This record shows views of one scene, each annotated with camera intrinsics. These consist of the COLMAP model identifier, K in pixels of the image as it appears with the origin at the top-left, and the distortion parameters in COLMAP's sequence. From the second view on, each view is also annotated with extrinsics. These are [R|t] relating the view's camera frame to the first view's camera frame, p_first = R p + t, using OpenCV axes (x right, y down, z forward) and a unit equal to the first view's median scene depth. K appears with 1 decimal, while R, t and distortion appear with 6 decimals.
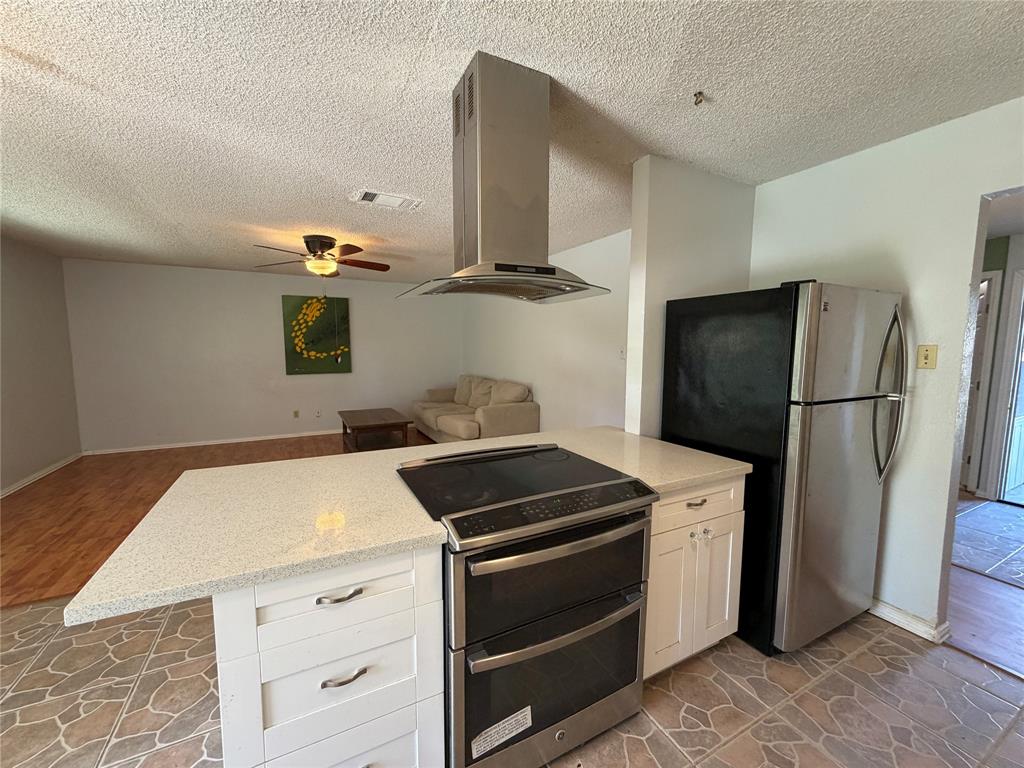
lens RADIAL K [[408.3, 0, 509.7], [0, 408.3, 385.0], [0, 0, 1]] dist [-0.000407, -0.000114]
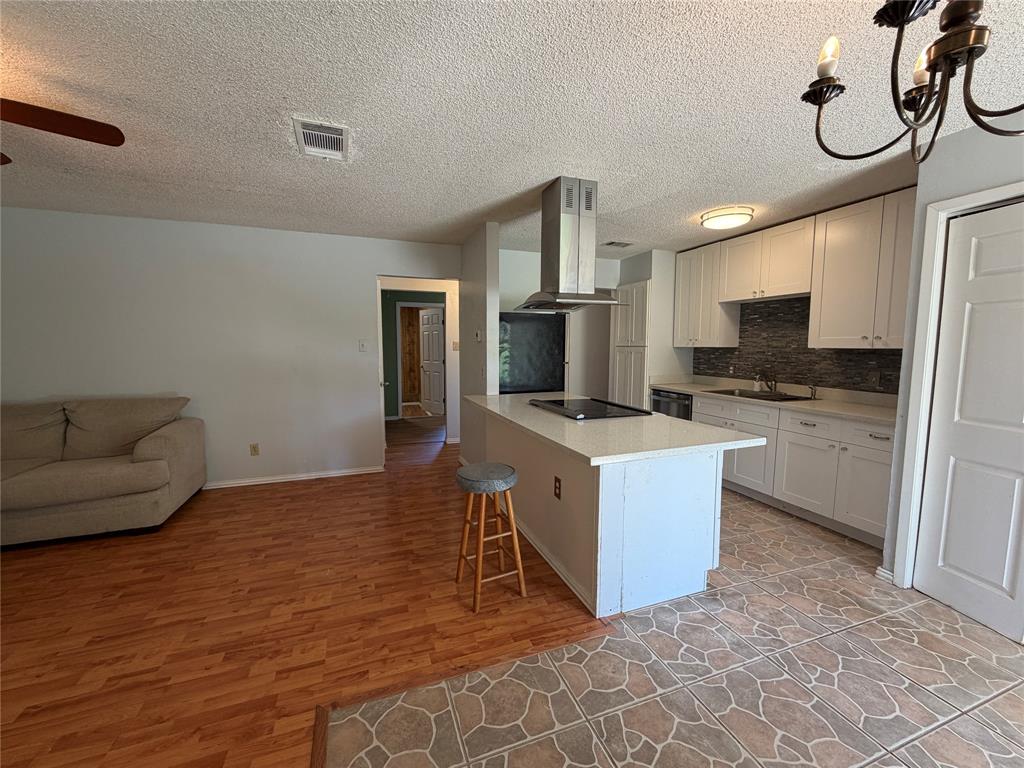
lens RADIAL K [[408.3, 0, 509.7], [0, 408.3, 385.0], [0, 0, 1]] dist [-0.000407, -0.000114]
pose [[0.132683, -0.102729, 0.985820, -0.483091], [0.096893, 0.991195, 0.090248, -0.021604], [-0.986411, 0.083545, 0.141469, 0.279281]]
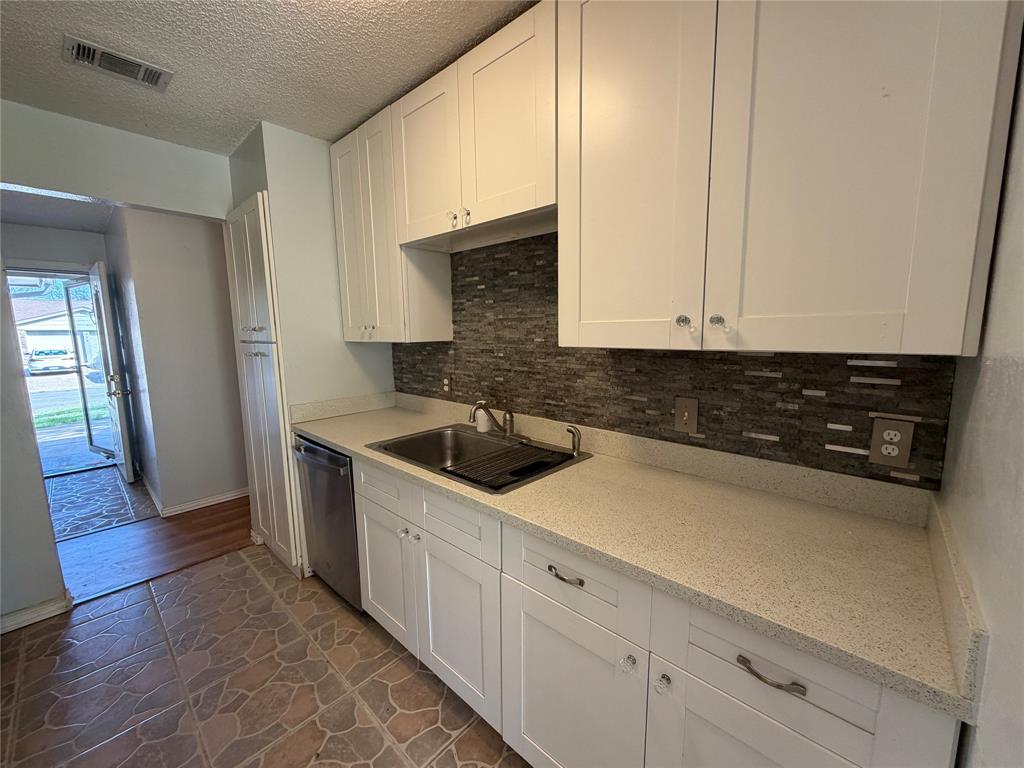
lens RADIAL K [[408.3, 0, 509.7], [0, 408.3, 385.0], [0, 0, 1]] dist [-0.000407, -0.000114]
pose [[-0.335722, -0.128788, 0.933115, -0.083537], [0.101961, 0.979820, 0.171918, -0.003013], [-0.936426, 0.152858, -0.315816, 0.055199]]
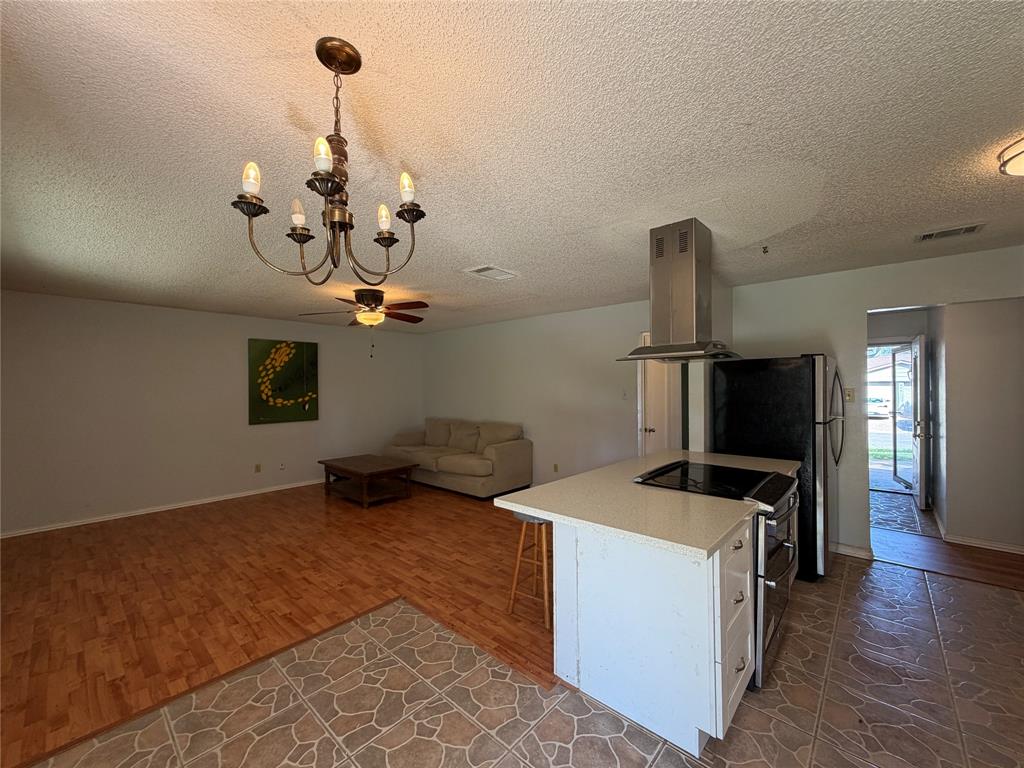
lens RADIAL K [[408.3, 0, 509.7], [0, 408.3, 385.0], [0, 0, 1]] dist [-0.000407, -0.000114]
pose [[0.939601, -0.009219, 0.342149, -0.313507], [0.043488, 0.994751, -0.092624, -0.003921], [-0.339499, 0.101909, 0.935070, -0.053980]]
